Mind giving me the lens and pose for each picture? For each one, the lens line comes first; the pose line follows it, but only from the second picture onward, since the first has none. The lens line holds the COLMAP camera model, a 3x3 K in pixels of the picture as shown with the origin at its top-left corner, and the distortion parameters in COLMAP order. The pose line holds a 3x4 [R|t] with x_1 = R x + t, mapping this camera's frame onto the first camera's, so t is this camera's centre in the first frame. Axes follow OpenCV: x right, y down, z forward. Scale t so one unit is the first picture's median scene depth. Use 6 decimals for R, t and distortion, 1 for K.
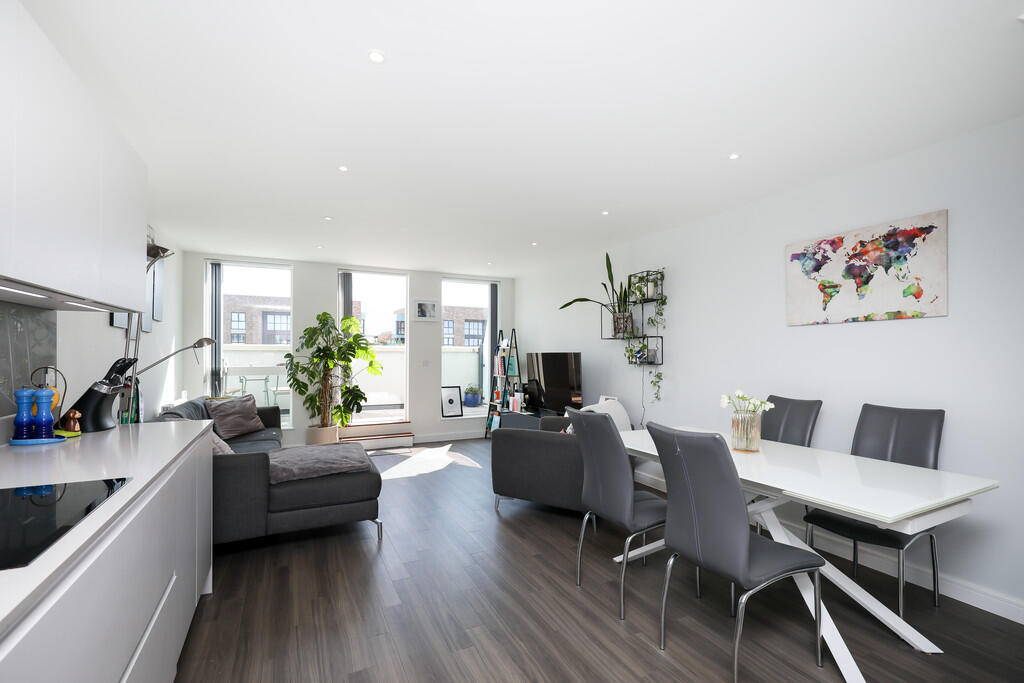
lens RADIAL K [[463.2, 0, 509.9], [0, 463.2, 349.4], [0, 0, 1]] dist [-0.000627, 0.000373]
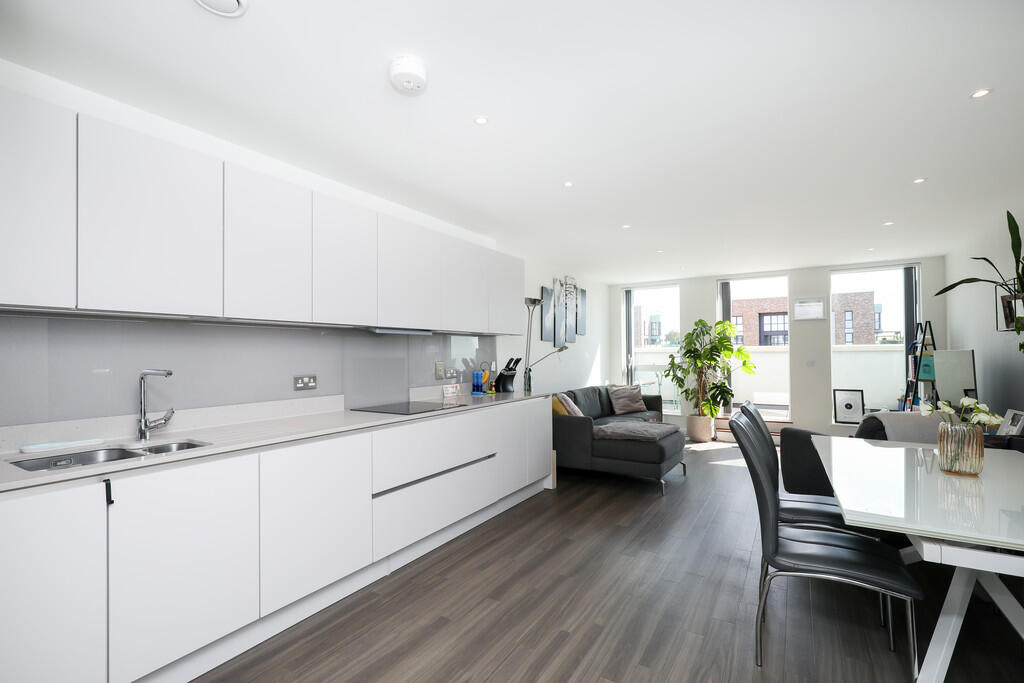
lens RADIAL K [[463.2, 0, 512.6], [0, 463.2, 339.0], [0, 0, 1]] dist [-0.000627, 0.000373]
pose [[0.522409, -0.038412, -0.851829, 0.374639], [0.017348, 0.999257, -0.034421, 0.002154], [0.852519, 0.003205, 0.522687, -0.030694]]
